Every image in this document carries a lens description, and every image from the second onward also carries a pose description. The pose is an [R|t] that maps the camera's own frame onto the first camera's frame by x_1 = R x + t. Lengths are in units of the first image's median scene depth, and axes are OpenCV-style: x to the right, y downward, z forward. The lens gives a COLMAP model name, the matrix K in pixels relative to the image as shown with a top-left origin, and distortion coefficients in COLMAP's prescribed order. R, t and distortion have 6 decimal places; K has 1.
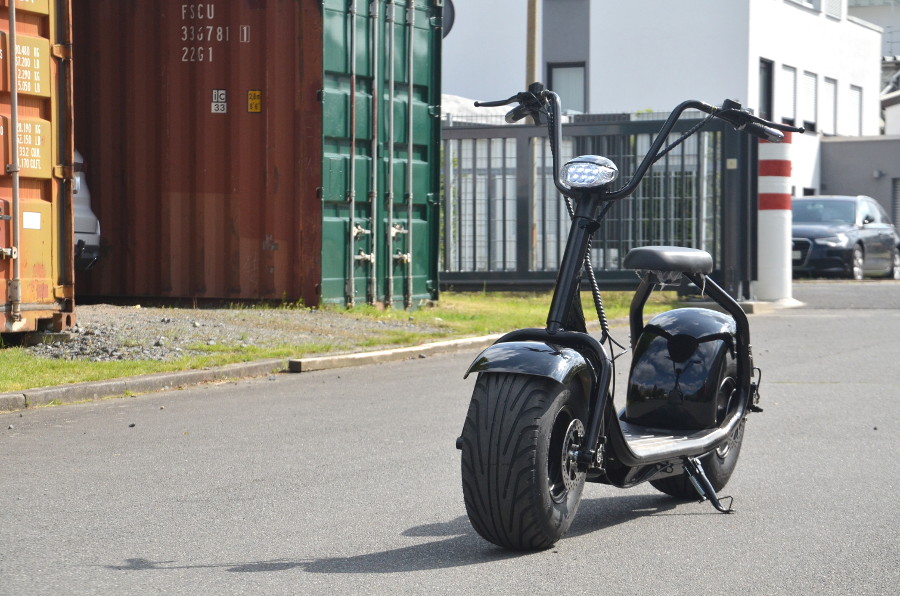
lens RADIAL K [[2905.0, 0, 448.7], [0, 2905.0, 298.3], [0, 0, 1]] dist [1.029454, 0.000000]
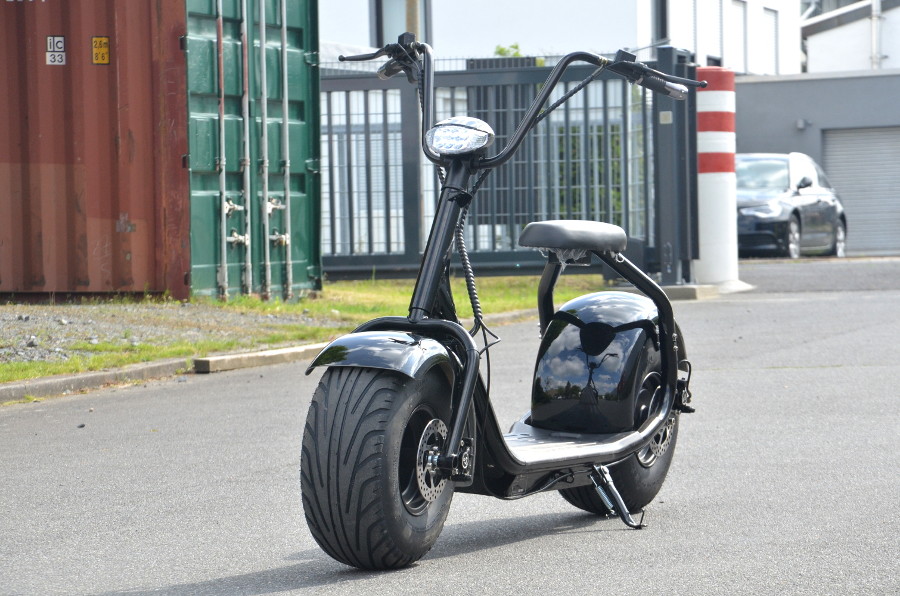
lens RADIAL K [[4090.5, 0, 451.4], [0, 4090.5, 298.5], [0, 0, 1]] dist [1.575827, 0.000000]
pose [[0.997496, -0.020982, 0.067543, -0.049030], [0.021035, 0.999779, -0.000080, 0.004162], [-0.067527, 0.001500, 0.997716, -0.166054]]
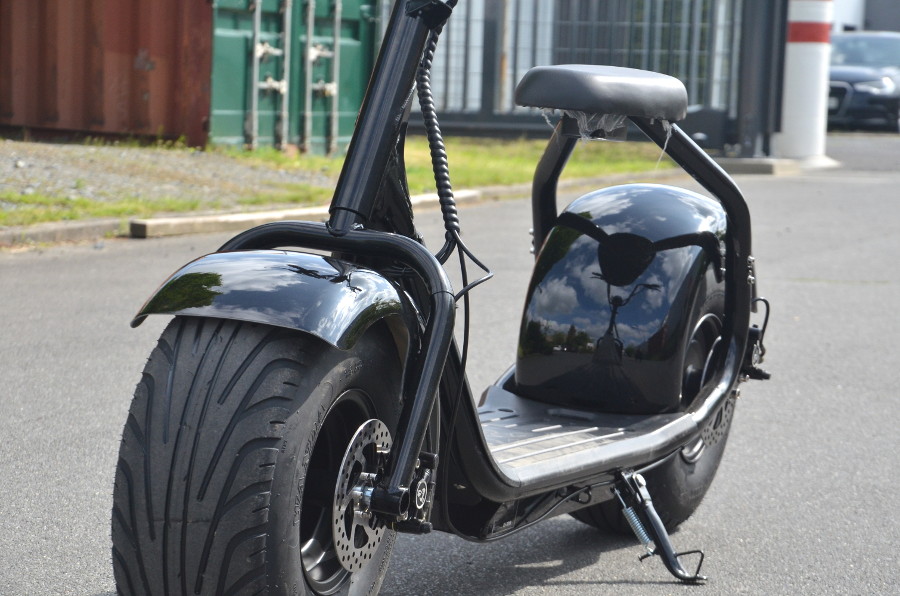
lens RADIAL K [[3106.3, 0, 448.1], [0, 3106.3, 305.4], [0, 0, 1]] dist [1.090486, 0.000000]
pose [[0.999342, 0.036254, 0.000492, 0.019682], [-0.036230, 0.997959, 0.052579, -0.001376], [0.001415, -0.052562, 0.998617, 0.177884]]
